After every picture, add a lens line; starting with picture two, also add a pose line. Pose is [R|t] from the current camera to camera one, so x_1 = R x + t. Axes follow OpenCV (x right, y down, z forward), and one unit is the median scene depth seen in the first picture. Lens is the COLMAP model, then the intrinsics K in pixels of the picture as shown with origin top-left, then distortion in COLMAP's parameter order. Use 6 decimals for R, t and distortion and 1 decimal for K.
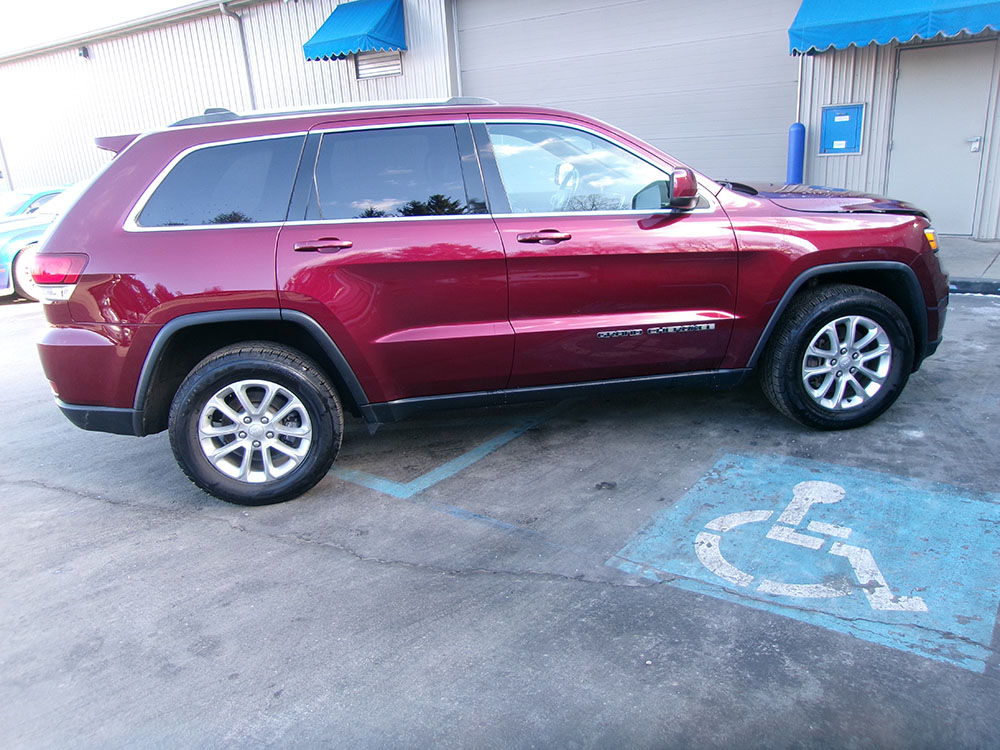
lens RADIAL K [[768.0, 0, 500.0], [0, 768.0, 375.0], [0, 0, 1]] dist [-0.033049, 0.070821]
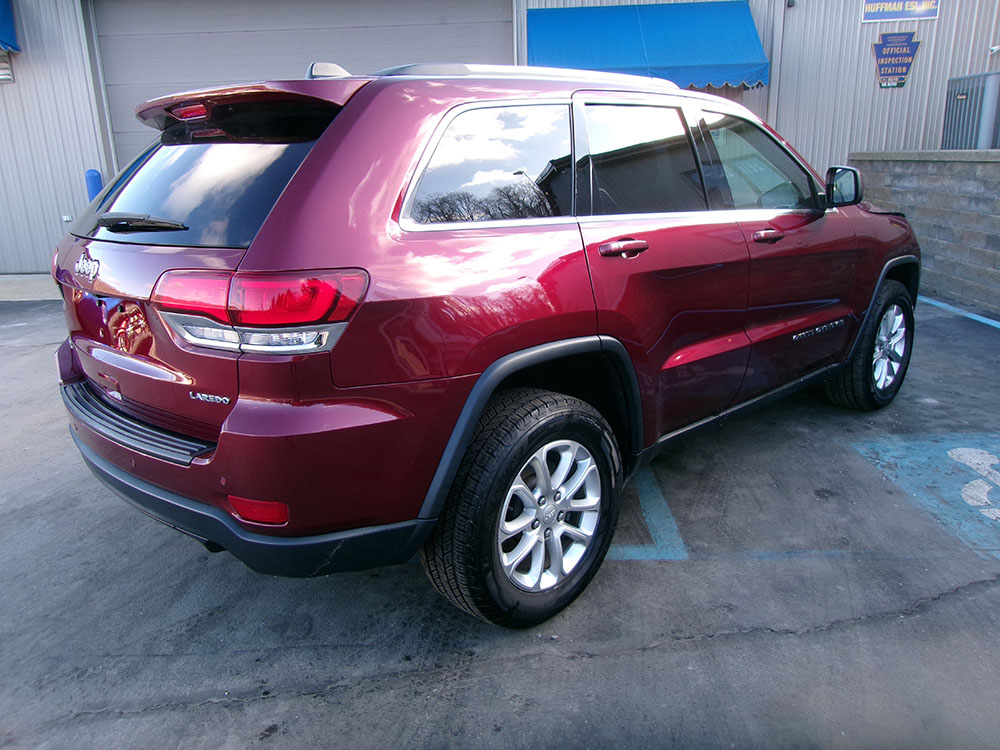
lens RADIAL K [[768.0, 0, 500.0], [0, 768.0, 375.0], [0, 0, 1]] dist [-0.033049, 0.070821]
pose [[0.823880, -0.117390, 0.554474, -0.682128], [0.151033, 0.988412, -0.015156, -0.046385], [-0.546270, 0.096231, 0.832063, 0.397555]]
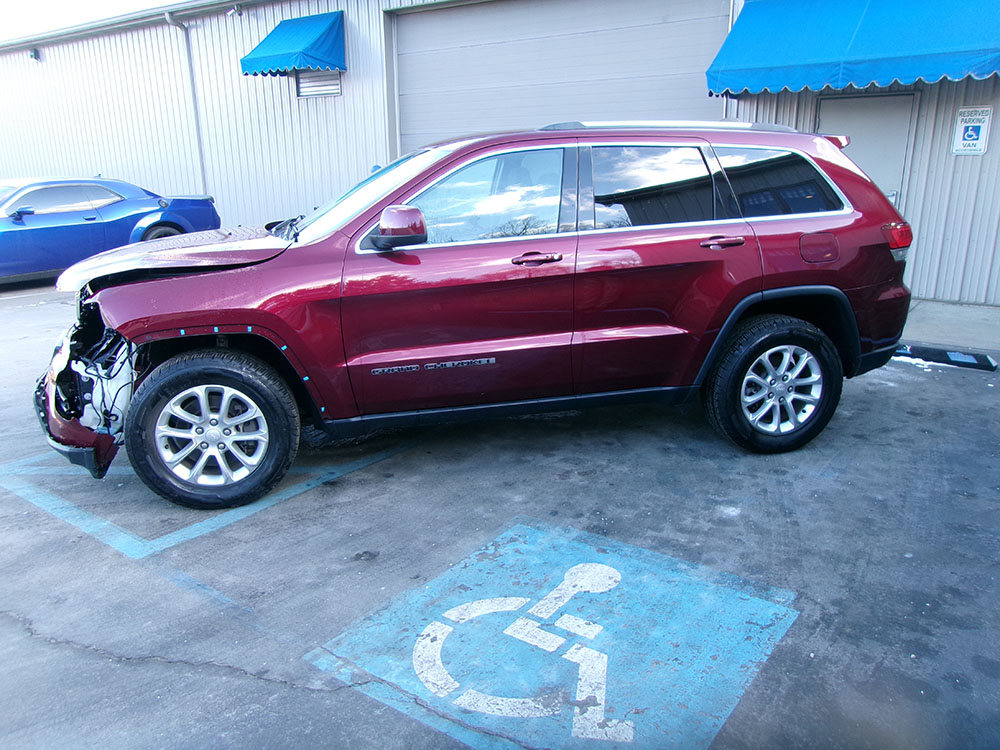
lens RADIAL K [[769.4, 0, 494.1], [0, 769.4, 381.1], [0, 0, 1]] dist [-0.052198, 0.092424]
pose [[0.998520, 0.051641, 0.017042, 0.251224], [-0.051188, 0.998350, -0.026003, -0.040734], [-0.018356, 0.025092, 0.999517, 0.100875]]
